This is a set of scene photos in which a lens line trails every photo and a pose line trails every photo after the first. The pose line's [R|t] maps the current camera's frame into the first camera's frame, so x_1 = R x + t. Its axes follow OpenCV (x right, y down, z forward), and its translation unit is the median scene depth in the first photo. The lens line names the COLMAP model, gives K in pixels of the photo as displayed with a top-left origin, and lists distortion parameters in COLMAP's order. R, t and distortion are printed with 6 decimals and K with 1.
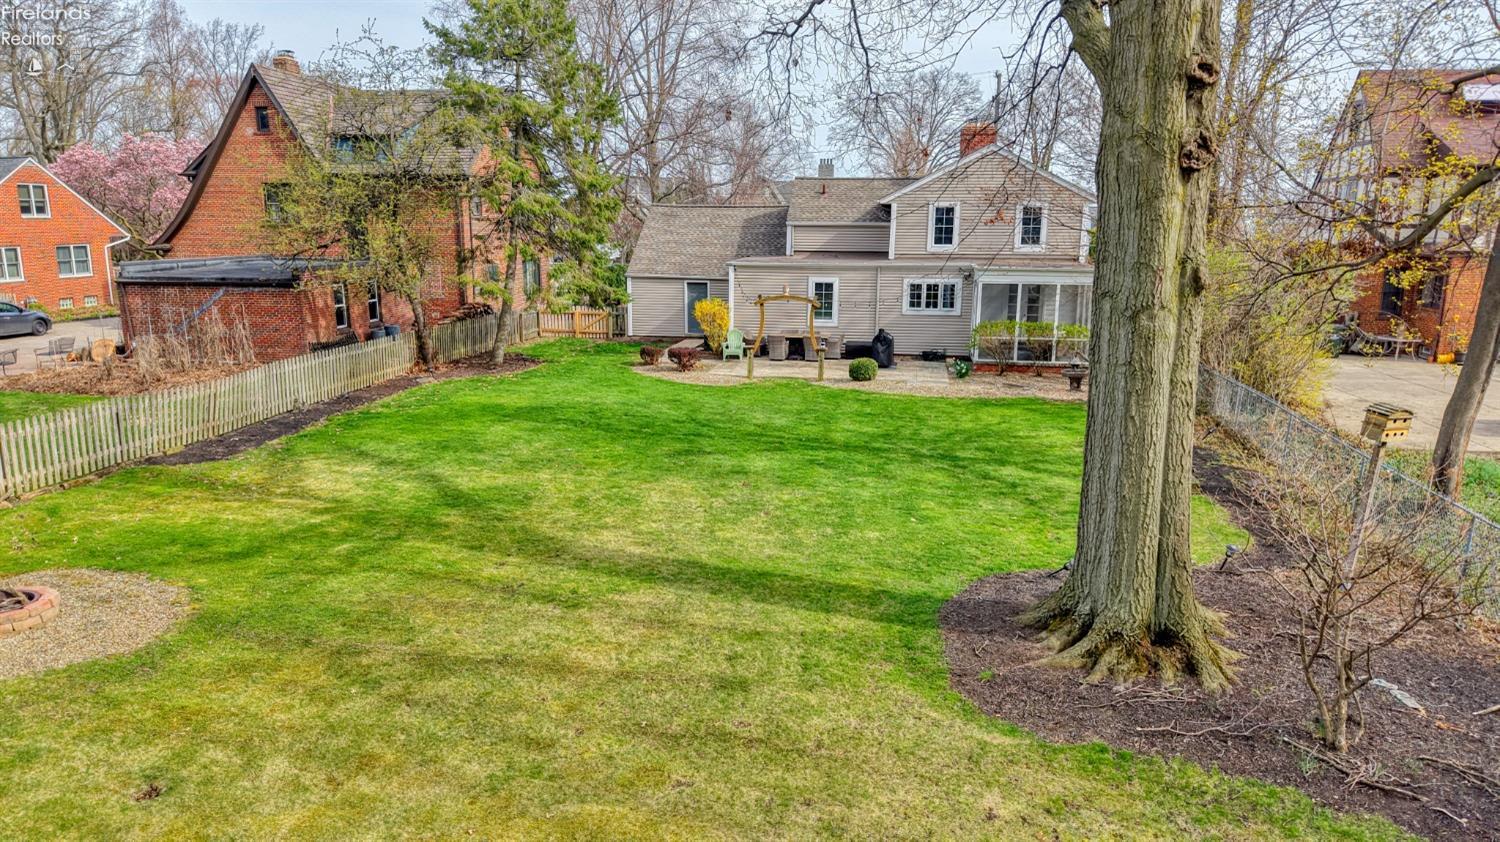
lens RADIAL K [[984.9, 0, 759.3], [0, 984.9, 445.6], [0, 0, 1]] dist [0.094995, -0.132286]
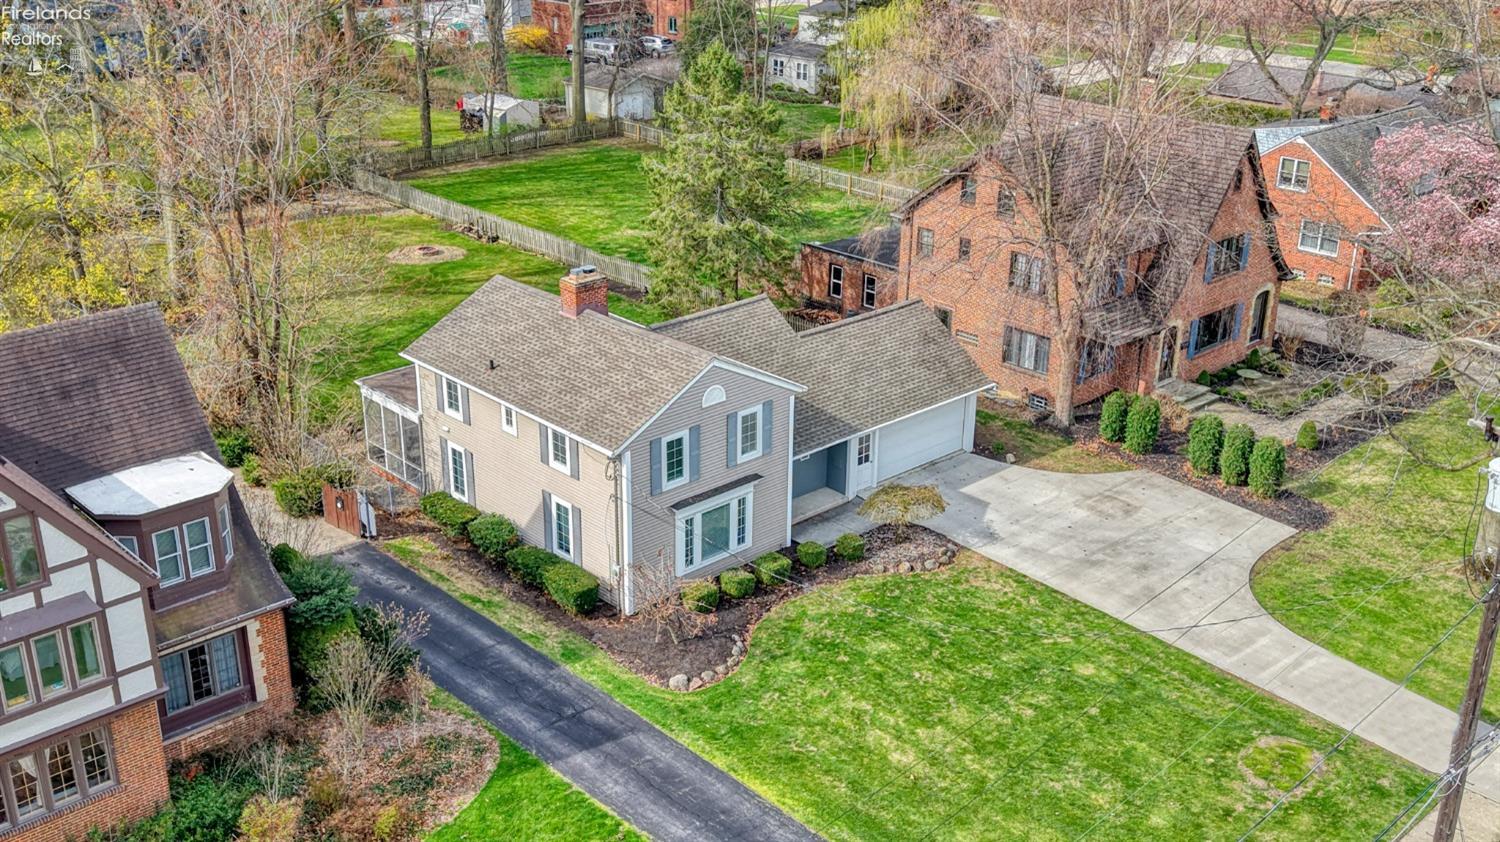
lens RADIAL K [[1500.5, 0, 750.8], [0, 1500.5, 487.6], [0, 0, 1]] dist [0.045320, -0.012384]
pose [[-0.613715, 0.316165, -0.723459, 1.214679], [-0.194626, 0.827460, 0.526717, -0.958687], [0.765163, 0.464059, -0.446291, 1.944811]]
